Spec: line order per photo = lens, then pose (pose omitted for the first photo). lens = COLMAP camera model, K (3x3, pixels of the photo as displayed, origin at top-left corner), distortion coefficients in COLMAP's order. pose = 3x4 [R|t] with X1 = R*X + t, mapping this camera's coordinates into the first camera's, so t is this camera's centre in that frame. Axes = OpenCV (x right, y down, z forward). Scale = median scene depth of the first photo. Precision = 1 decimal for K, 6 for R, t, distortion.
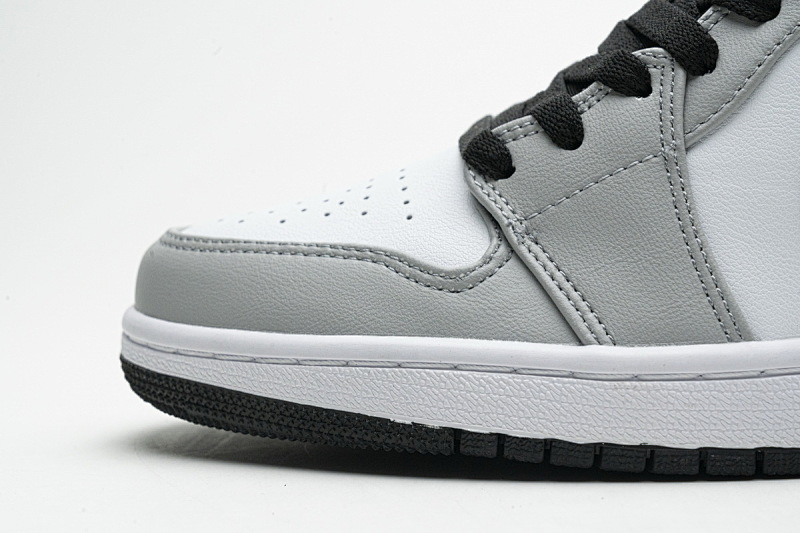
lens RADIAL K [[1519.0, 0, 394.2], [0, 1519.0, 264.3], [0, 0, 1]] dist [0.010636, 0.000000]
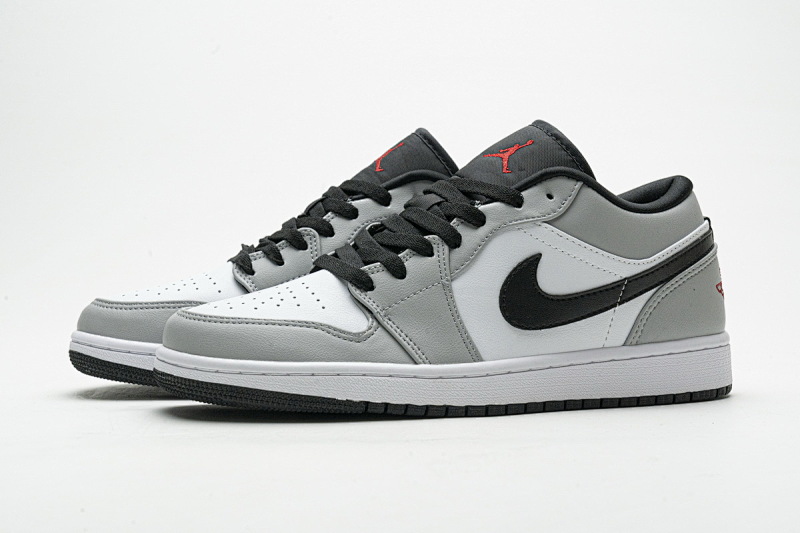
lens RADIAL K [[1519.0, 0, 399.4], [0, 1519.0, 272.4], [0, 0, 1]] dist [0.010636, 0.000000]
pose [[0.900787, 0.011681, 0.434103, -0.891102], [-0.004546, 0.999837, -0.017469, -0.046411], [-0.434236, 0.013762, 0.900694, -1.071731]]
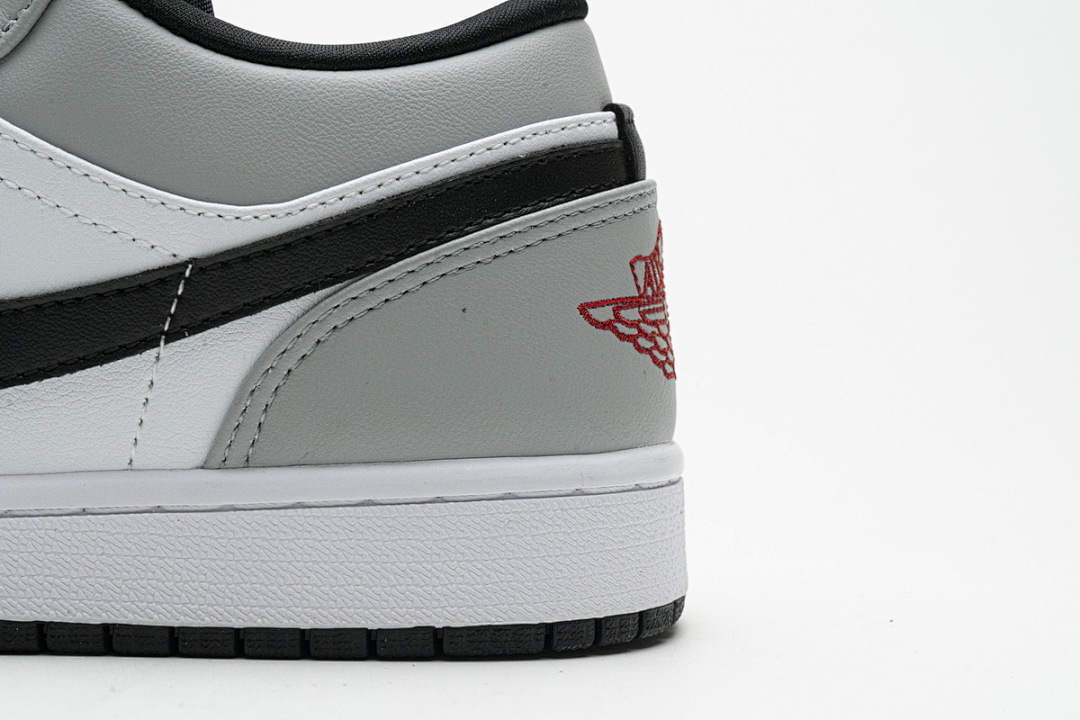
lens RADIAL K [[2050.7, 0, 534.1], [0, 2050.7, 319.8], [0, 0, 1]] dist [0.010636, 0.000000]
pose [[0.996262, 0.056441, 0.065401, 0.579340], [-0.054805, 0.998144, -0.026548, -0.031833], [-0.066778, 0.022864, 0.997506, -0.127432]]
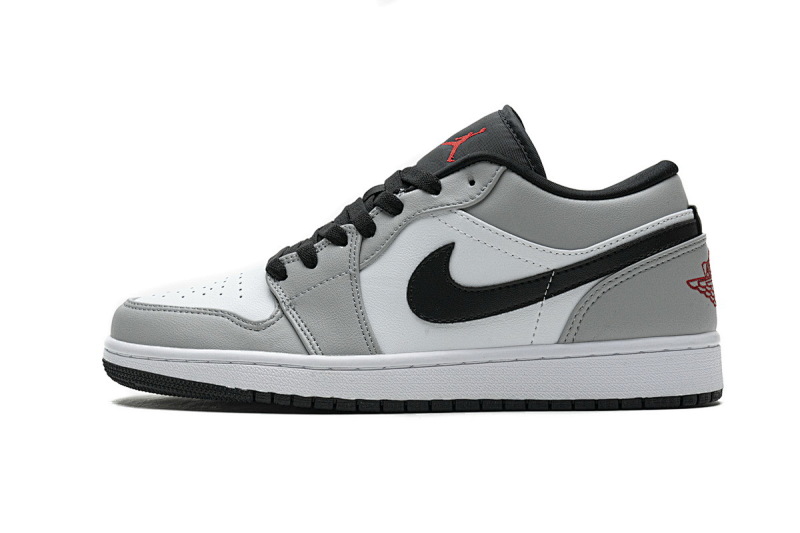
lens RADIAL K [[1519.0, 0, 403.1], [0, 1519.0, 264.2], [0, 0, 1]] dist [0.010636, 0.000000]
pose [[0.998670, 0.024776, 0.045207, 0.152476], [-0.023016, 0.998972, -0.039056, 0.002499], [-0.046128, 0.037964, 0.998214, -1.263458]]
